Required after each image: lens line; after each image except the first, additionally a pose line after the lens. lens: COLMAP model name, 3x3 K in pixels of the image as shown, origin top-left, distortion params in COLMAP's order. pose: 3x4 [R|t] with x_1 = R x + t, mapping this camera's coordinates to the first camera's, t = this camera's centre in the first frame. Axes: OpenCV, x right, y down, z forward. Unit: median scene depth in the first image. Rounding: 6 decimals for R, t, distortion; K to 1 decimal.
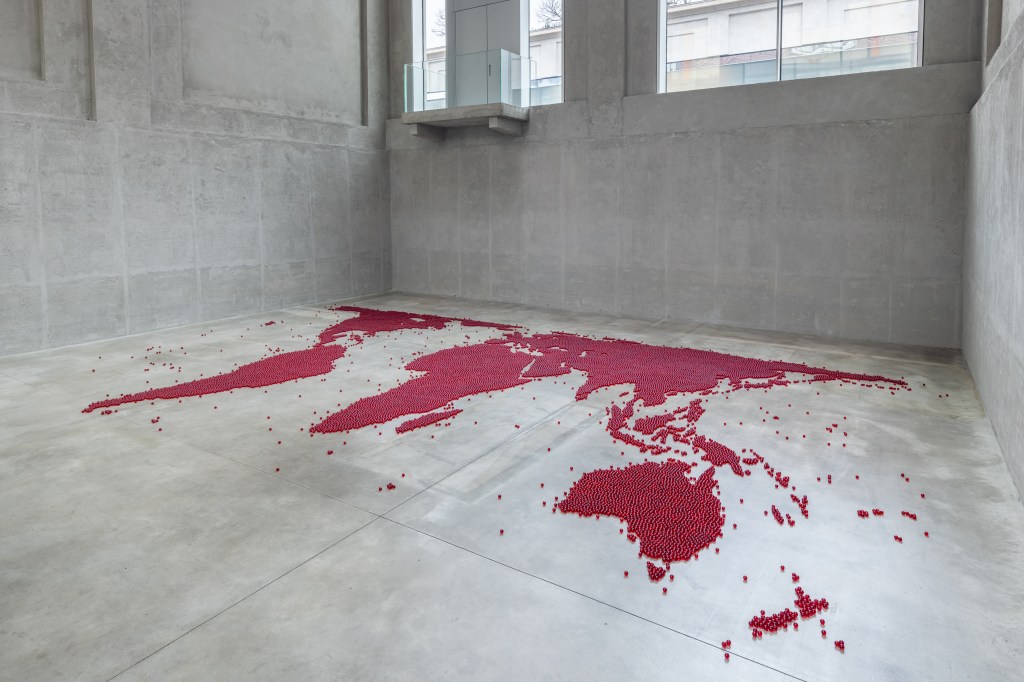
lens RADIAL K [[592.8, 0, 556.7], [0, 592.8, 228.8], [0, 0, 1]] dist [0.004177, 0.000513]
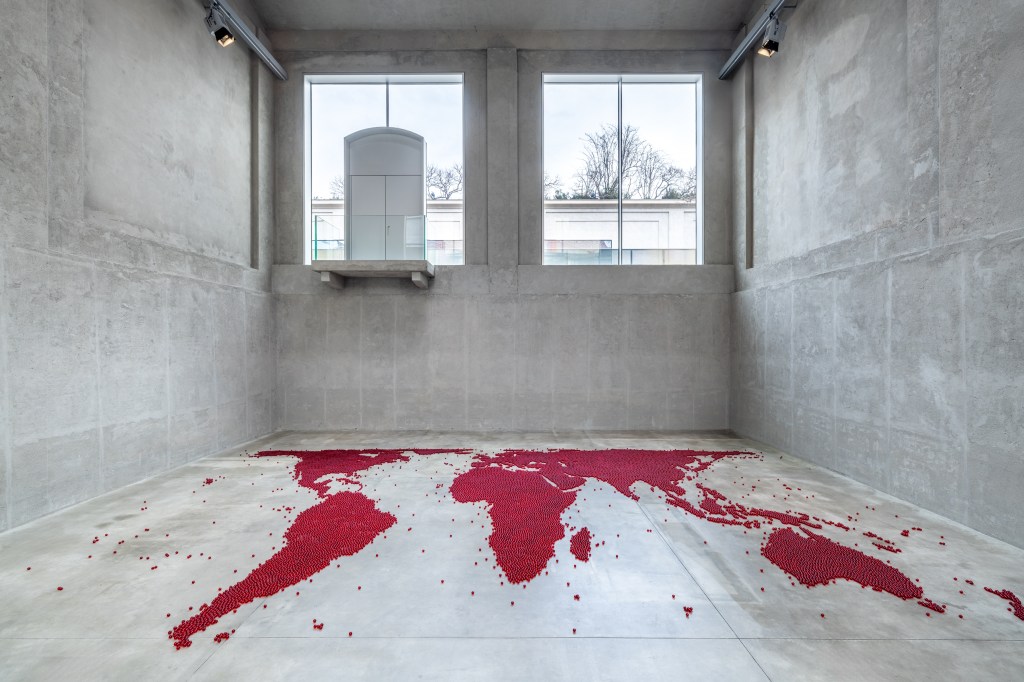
lens RADIAL K [[429.7, 0, 512.0], [0, 429.7, 341.0], [0, 0, 1]] dist [0.000113, 0.000179]
pose [[0.859827, 0.000629, 0.510585, -0.420103], [0.022425, 0.998988, -0.038993, -0.016316], [-0.510092, 0.044977, 0.858943, 0.201004]]
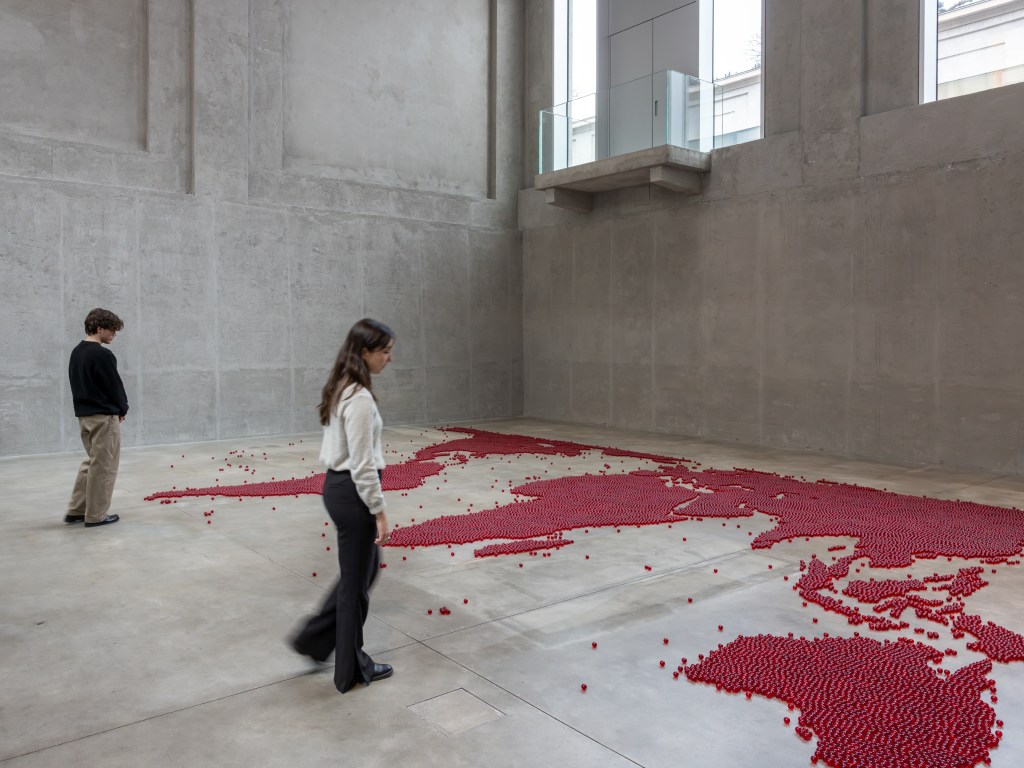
lens RADIAL K [[789.8, 0, 465.1], [0, 789.8, 343.4], [0, 0, 1]] dist [-0.004916, 0.004273]
pose [[0.926839, 0.004242, -0.375434, 0.039977], [-0.018630, 0.999224, -0.034700, 0.065450], [0.374996, 0.039156, 0.926199, 0.058058]]
